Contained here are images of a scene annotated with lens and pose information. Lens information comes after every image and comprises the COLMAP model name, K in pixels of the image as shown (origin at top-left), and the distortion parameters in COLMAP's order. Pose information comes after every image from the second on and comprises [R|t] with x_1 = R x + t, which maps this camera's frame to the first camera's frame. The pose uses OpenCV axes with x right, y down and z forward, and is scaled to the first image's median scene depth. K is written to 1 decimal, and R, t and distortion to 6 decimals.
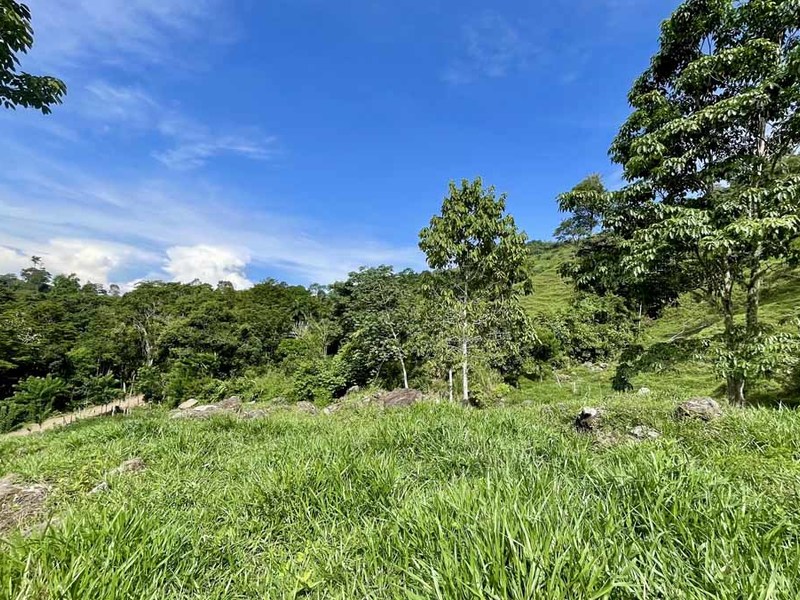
lens RADIAL K [[429.2, 0, 401.1], [0, 429.2, 294.5], [0, 0, 1]] dist [-0.001690, 0.002718]
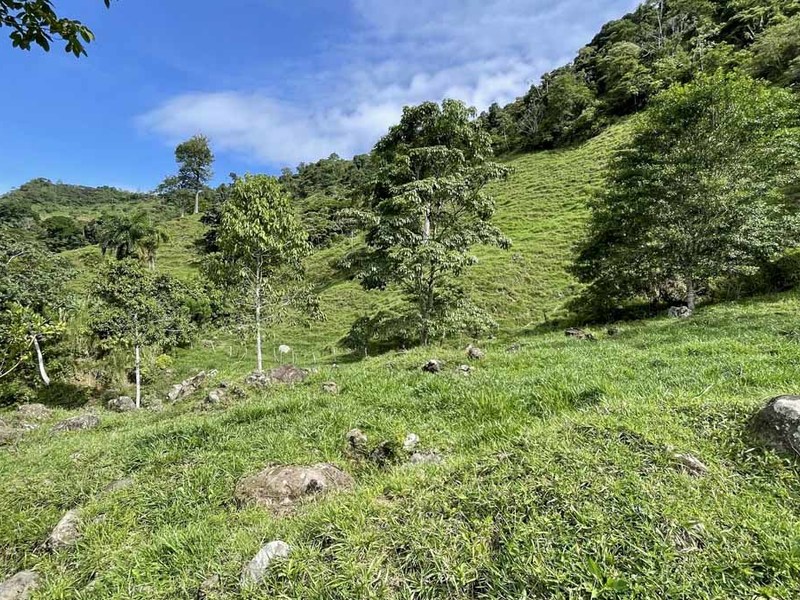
lens RADIAL K [[429.2, 0, 397.1], [0, 429.2, 306.4], [0, 0, 1]] dist [-0.001690, 0.002718]
pose [[0.620401, -0.023240, 0.783940, -0.159900], [-0.068973, 0.994071, 0.084054, -0.015579], [-0.781246, -0.106218, 0.615120, 0.000255]]
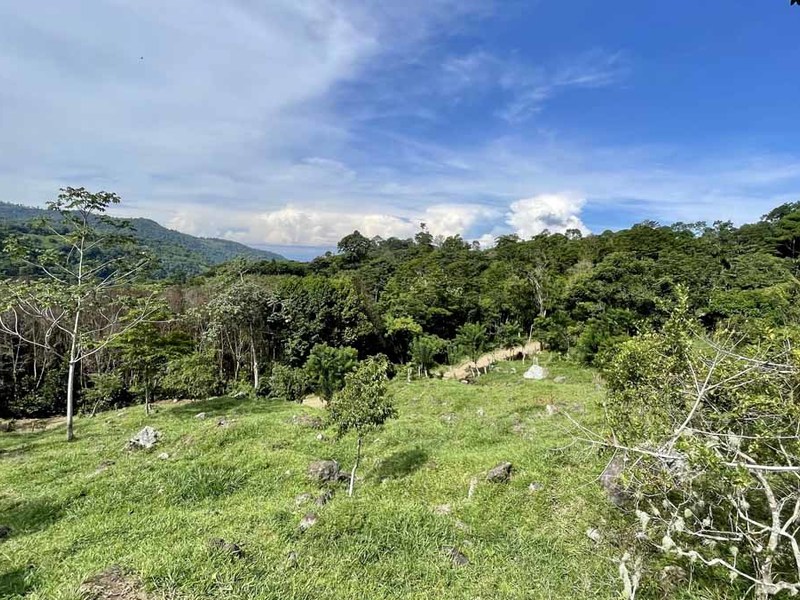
lens RADIAL K [[429.2, 0, 396.0], [0, 429.2, 318.9], [0, 0, 1]] dist [-0.001690, 0.002718]
pose [[0.726296, 0.053428, -0.685303, -0.175606], [0.067745, 0.986557, 0.148712, -0.012148], [0.684036, -0.154435, 0.712913, 0.011357]]
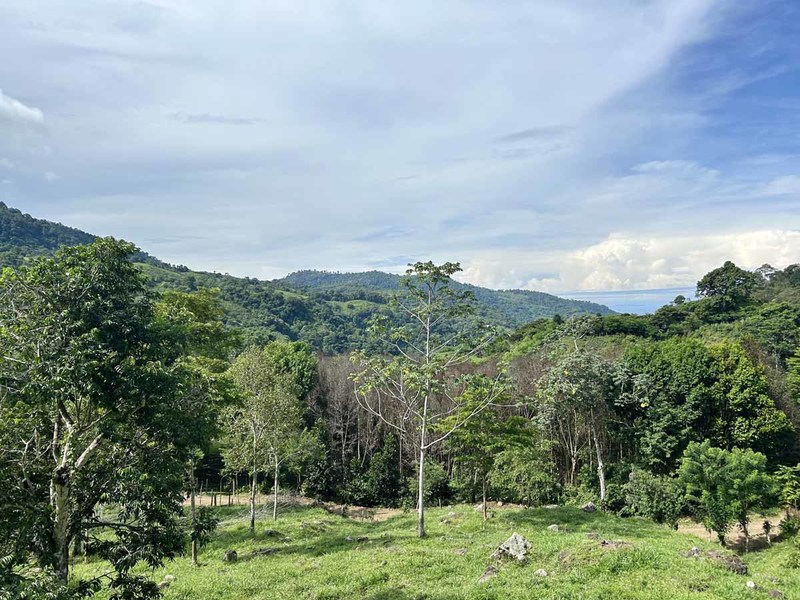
lens RADIAL K [[603.4, 0, 401.1], [0, 603.4, 310.6], [0, 0, 1]] dist [0.048508, -0.045222]
pose [[0.227204, -0.074547, -0.970990, -0.154427], [0.121172, 0.991482, -0.047767, -0.029255], [0.966279, -0.106804, 0.234301, -0.046400]]
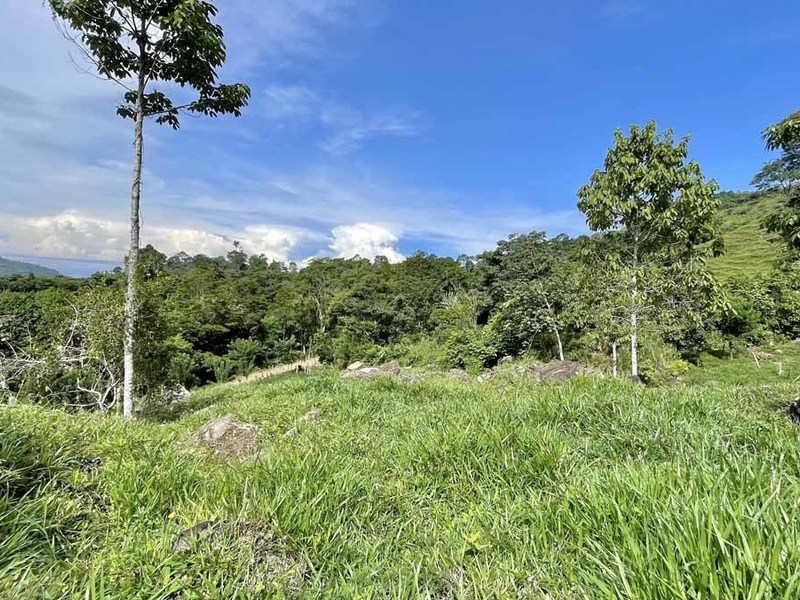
lens RADIAL K [[429.2, 0, 404.3], [0, 429.2, 290.6], [0, 0, 1]] dist [-0.001690, 0.002718]
pose [[0.943749, -0.011642, -0.330458, -0.001324], [0.031357, 0.998027, 0.054394, 0.000739], [0.329172, -0.061696, 0.942252, 0.001307]]
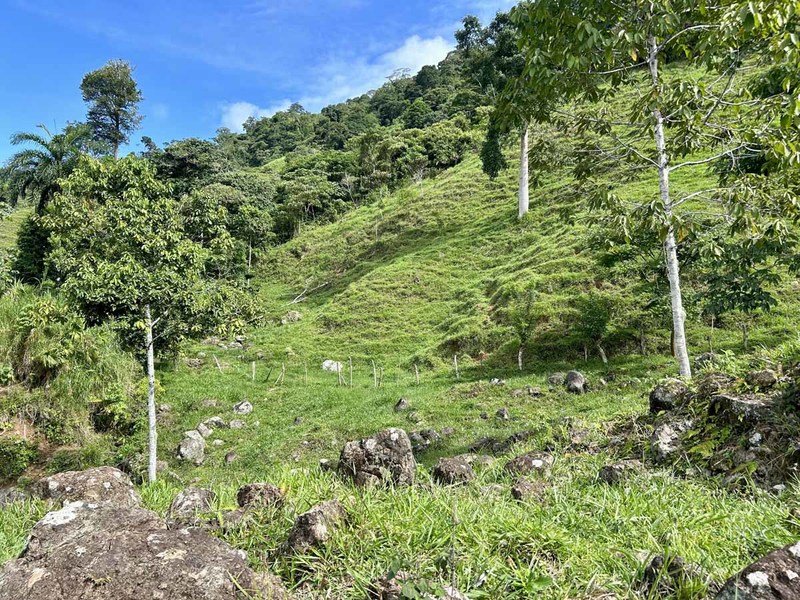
lens RADIAL K [[603.4, 0, 403.5], [0, 603.4, 305.2], [0, 0, 1]] dist [0.048508, -0.045222]
pose [[0.592929, -0.021865, 0.804958, -0.139430], [-0.038272, 0.997736, 0.055293, 0.056496], [-0.804345, -0.063592, 0.590750, 0.267126]]
